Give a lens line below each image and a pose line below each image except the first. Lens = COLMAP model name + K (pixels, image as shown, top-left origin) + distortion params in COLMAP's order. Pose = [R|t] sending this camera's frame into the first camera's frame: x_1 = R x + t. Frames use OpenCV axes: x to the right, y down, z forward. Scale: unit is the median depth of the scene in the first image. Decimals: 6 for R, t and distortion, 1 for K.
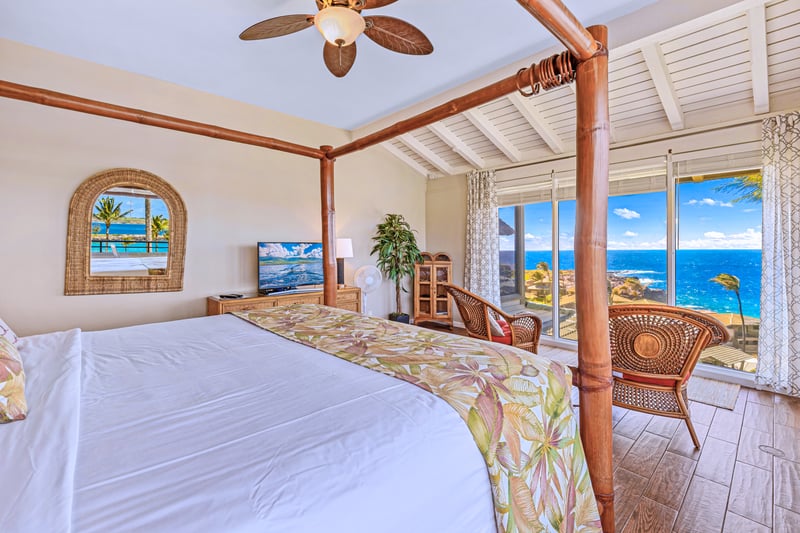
lens RADIAL K [[349.2, 0, 399.1], [0, 349.2, 249.5], [0, 0, 1]] dist [-0.003488, -0.000607]
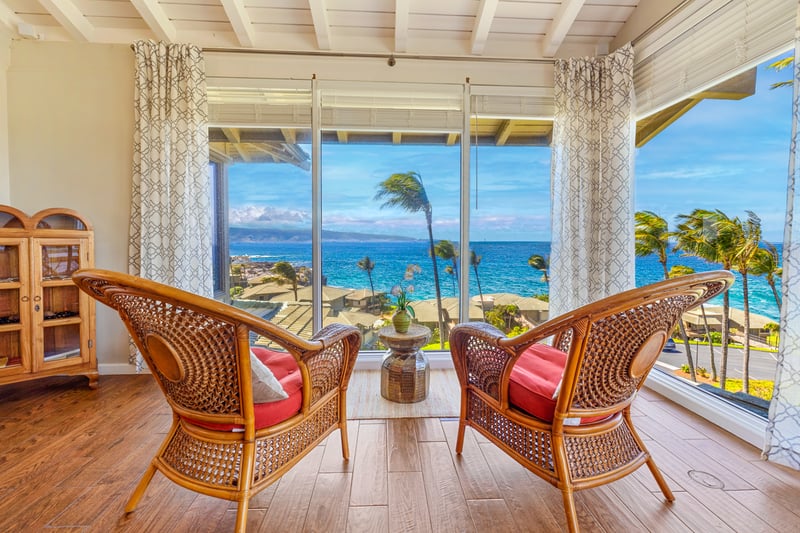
lens RADIAL K [[349.2, 0, 403.5], [0, 349.2, 247.5], [0, 0, 1]] dist [-0.003488, -0.000607]
pose [[0.634197, -0.009108, 0.773118, 0.064613], [0.008562, 0.999952, 0.004757, 0.058309], [-0.773124, 0.003602, 0.634244, 0.445716]]
